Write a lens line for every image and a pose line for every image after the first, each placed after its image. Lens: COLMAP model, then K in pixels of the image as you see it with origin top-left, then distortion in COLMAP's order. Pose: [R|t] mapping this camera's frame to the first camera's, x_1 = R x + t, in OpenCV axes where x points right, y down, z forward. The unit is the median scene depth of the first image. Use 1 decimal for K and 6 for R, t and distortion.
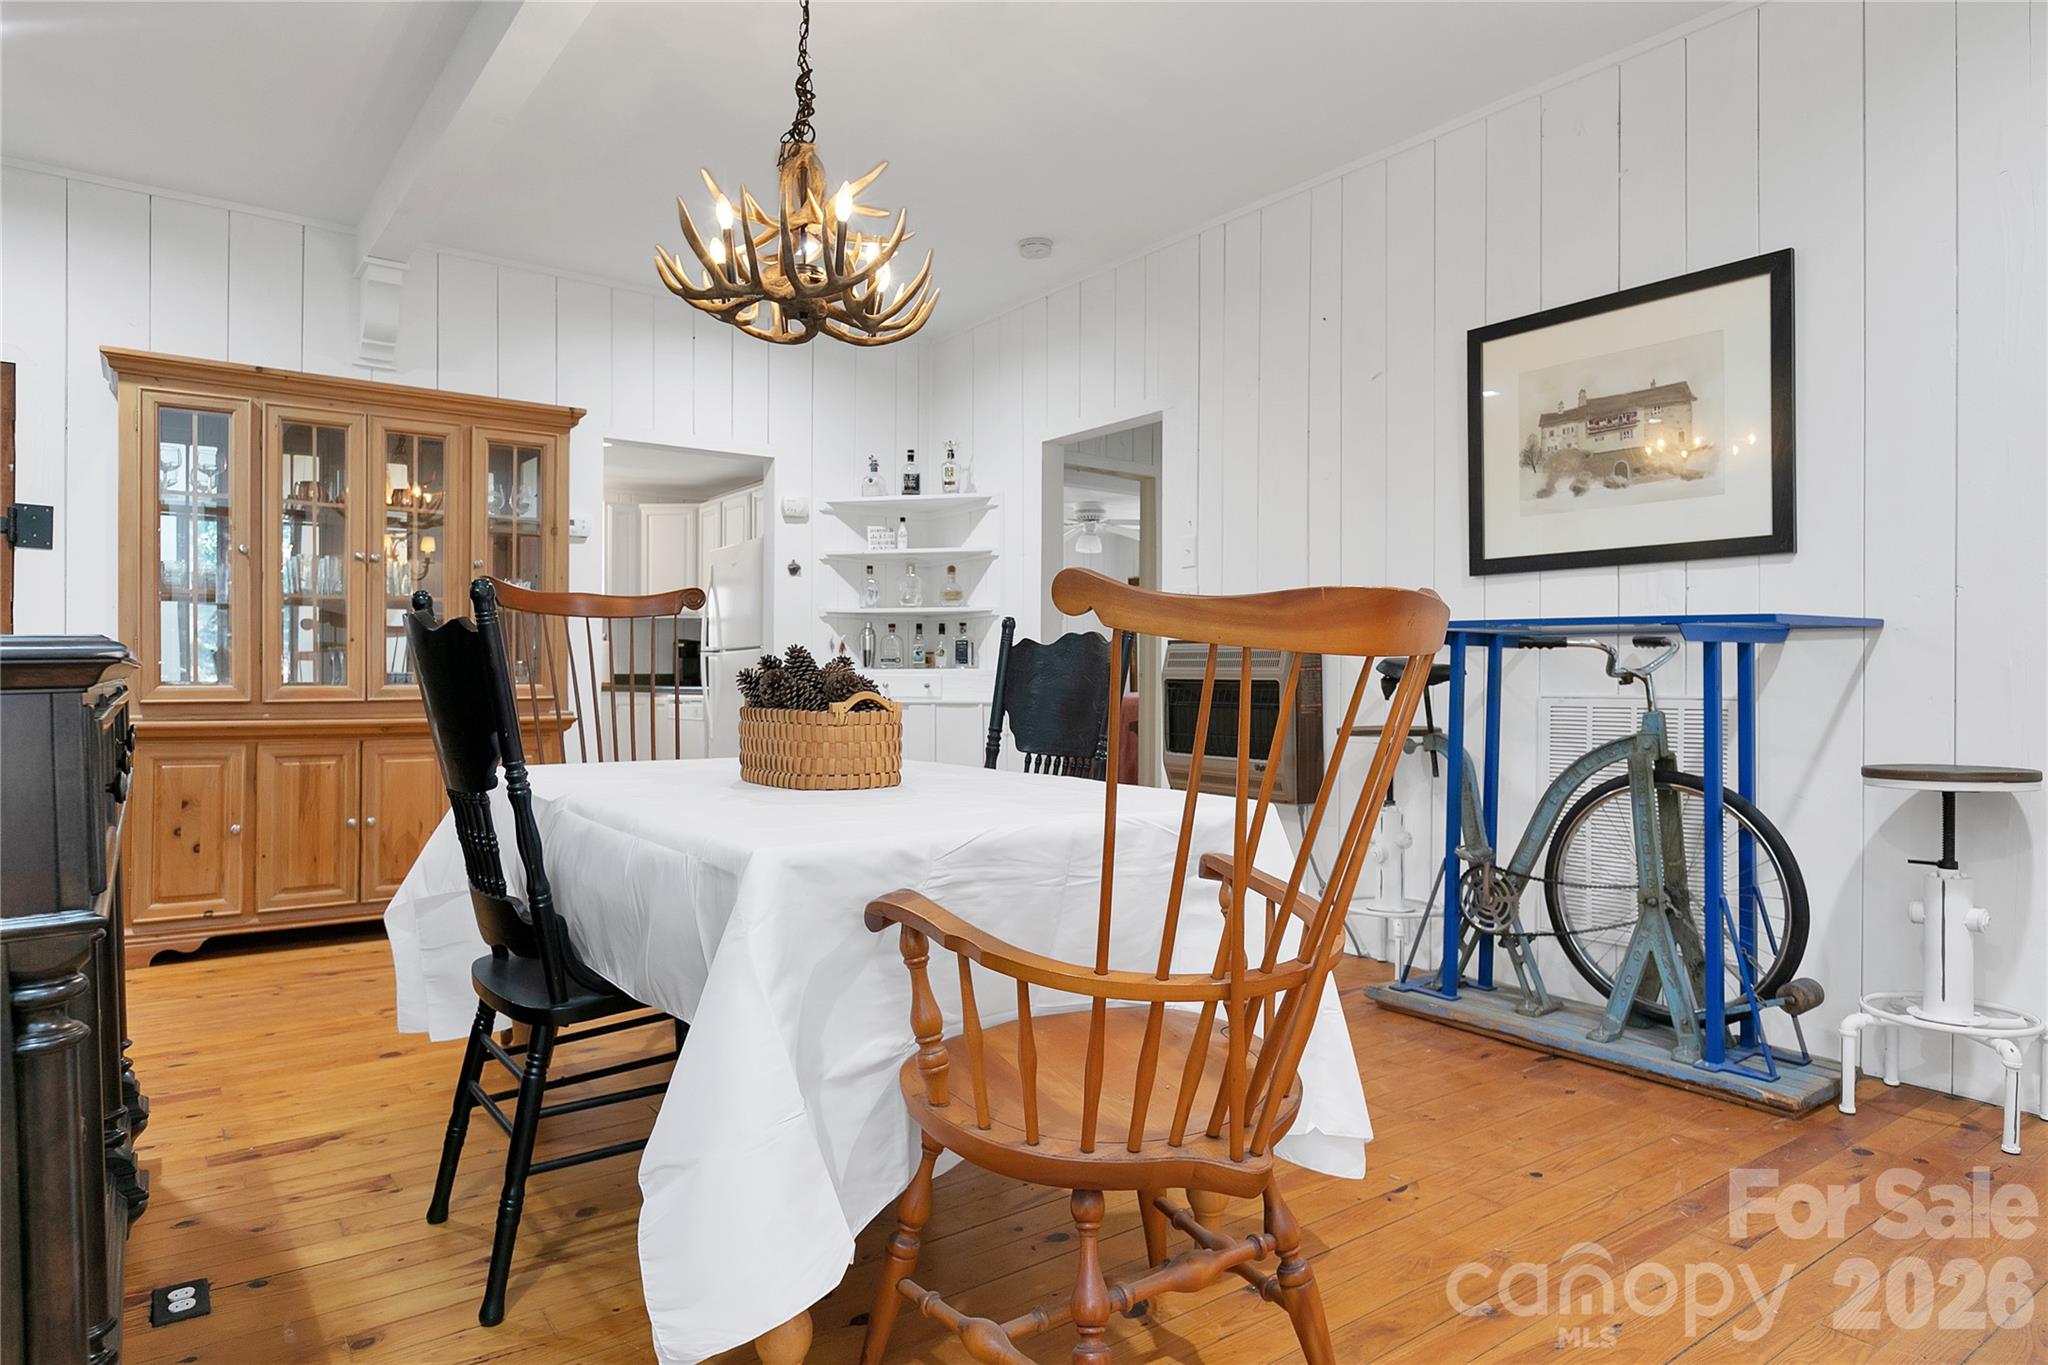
lens RADIAL K [[1242.3, 0, 1024.6], [0, 1242.3, 685.6], [0, 0, 1]] dist [-0.002026, 0.000770]
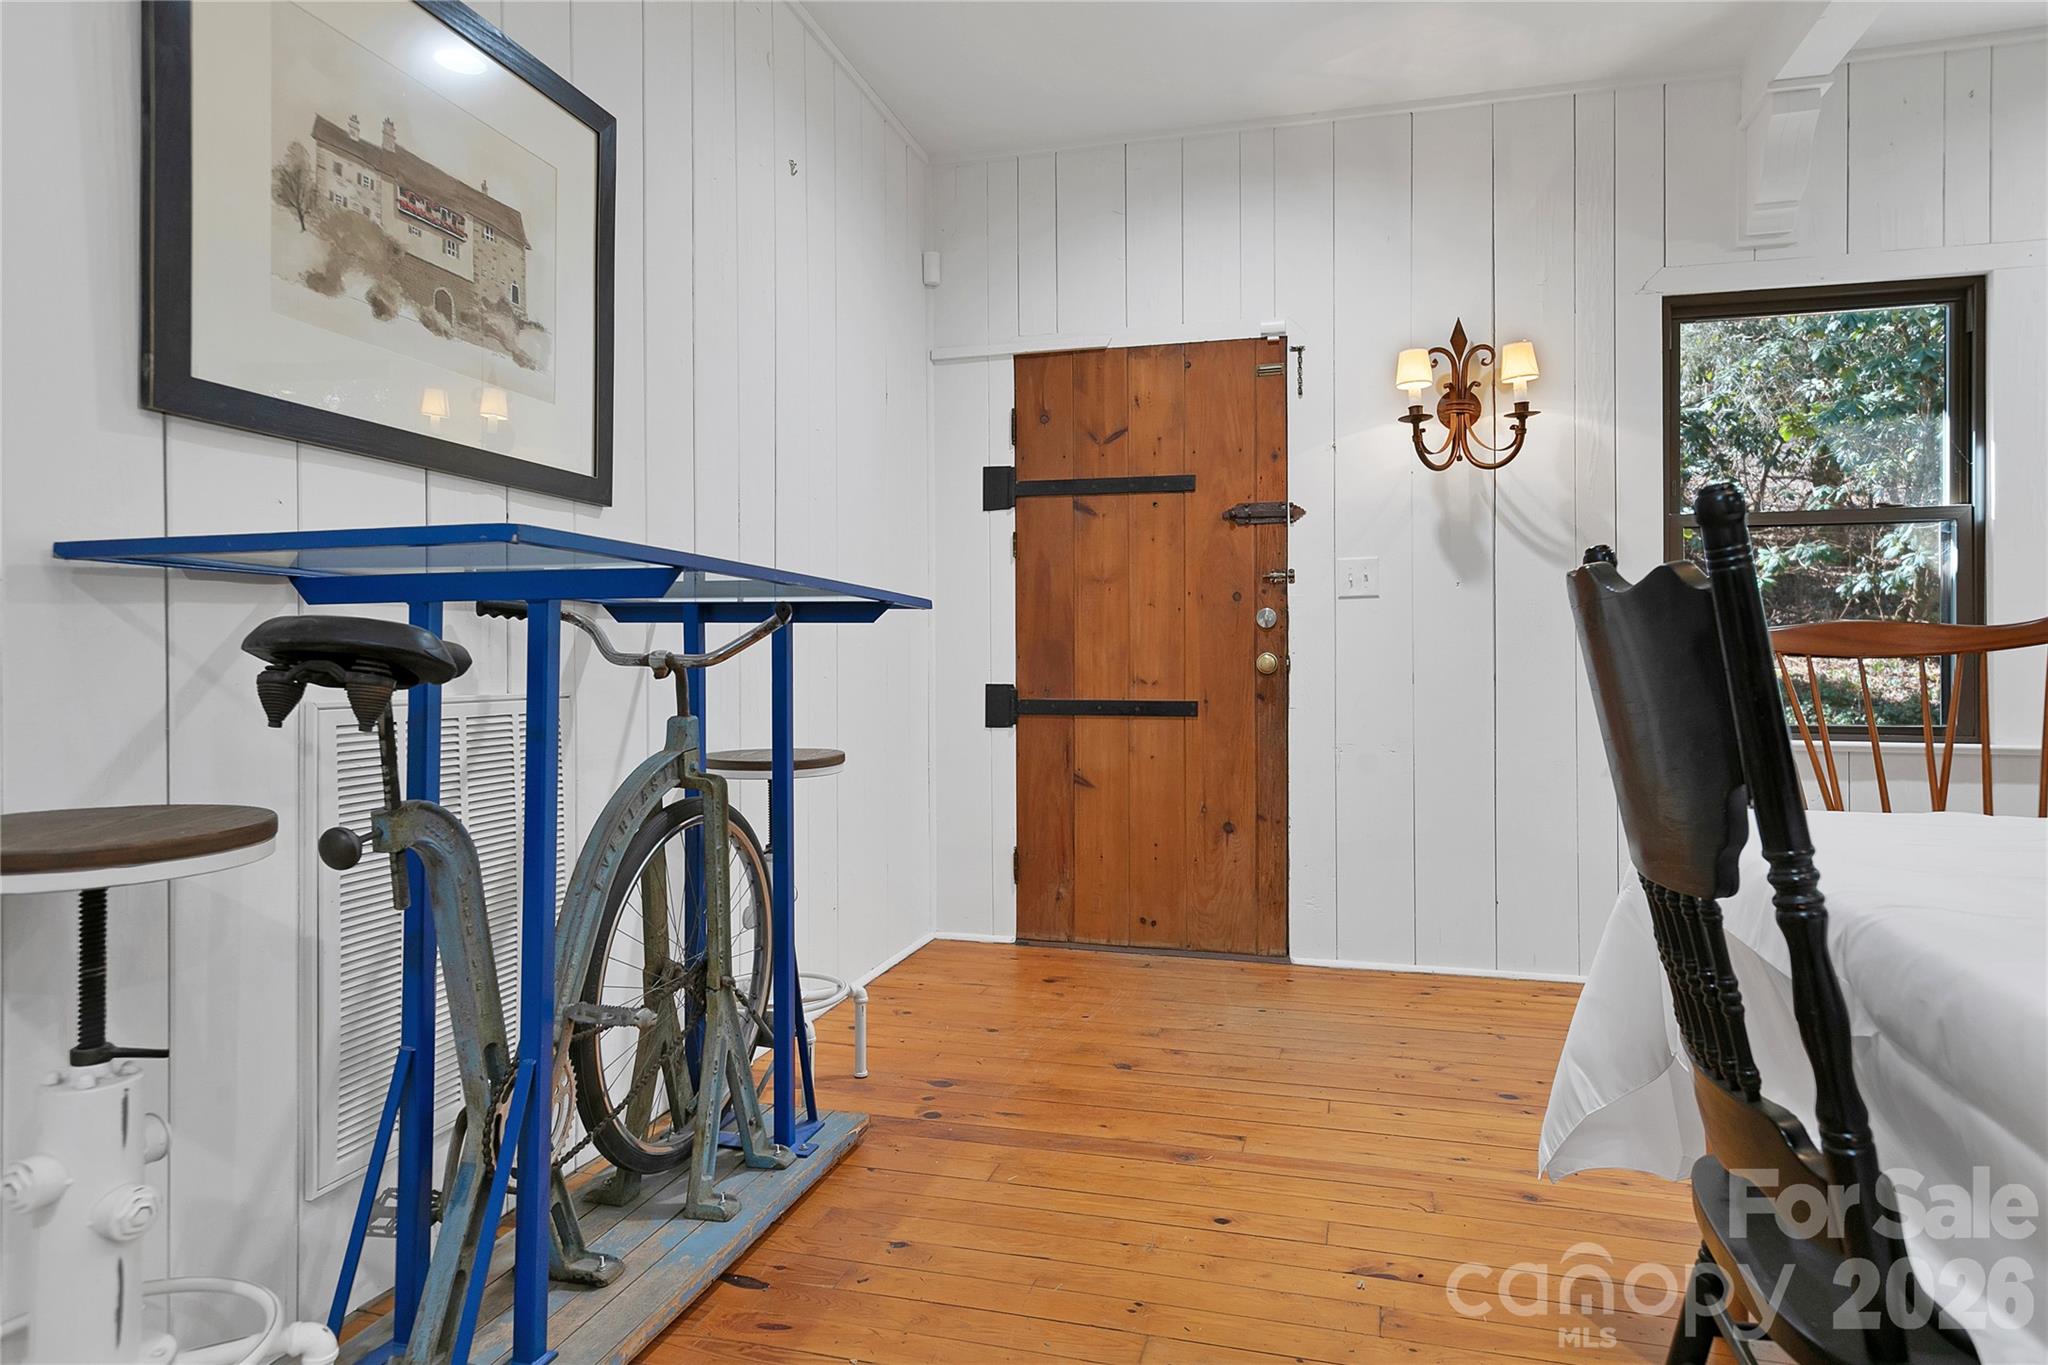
lens RADIAL K [[1175.6, 0, 1020.2], [0, 1175.6, 660.3], [0, 0, 1]] dist [0.001884, -0.000547]
pose [[-0.622357, -0.004997, 0.782718, -0.089671], [-0.002735, 0.999987, 0.004210, -0.009888], [-0.782729, 0.000480, -0.622363, 0.903832]]
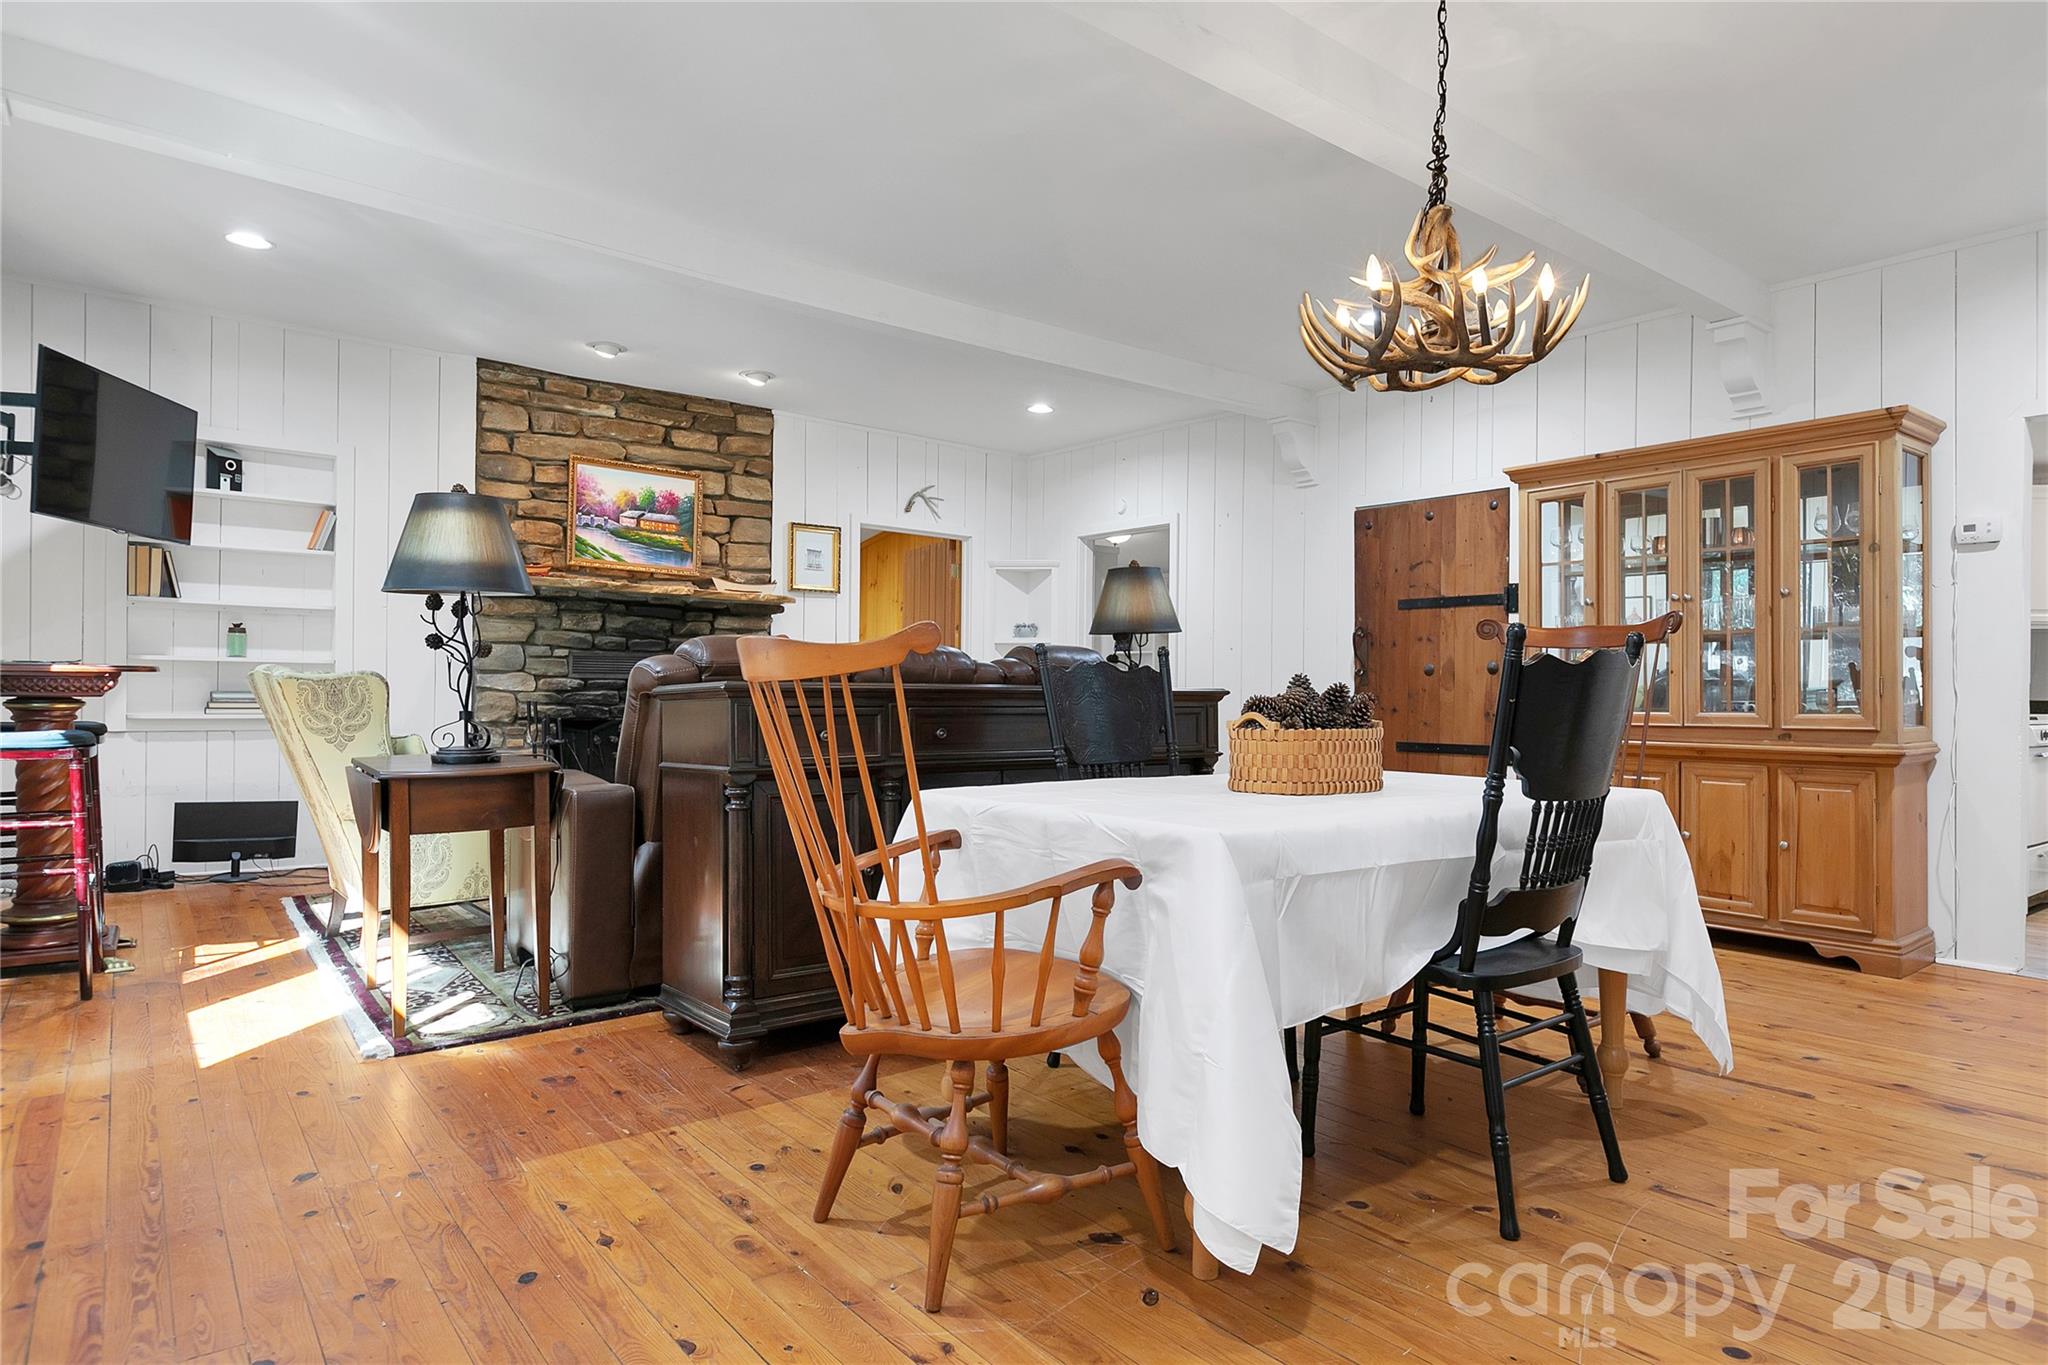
lens RADIAL K [[1175.6, 0, 1026.5], [0, 1175.6, 683.2], [0, 0, 1]] dist [0.001884, -0.000547]
pose [[0.030863, -0.014423, -0.999420, 0.529544], [-0.016481, 0.999753, -0.014936, -0.000921], [0.999388, 0.016932, 0.030618, 0.393021]]
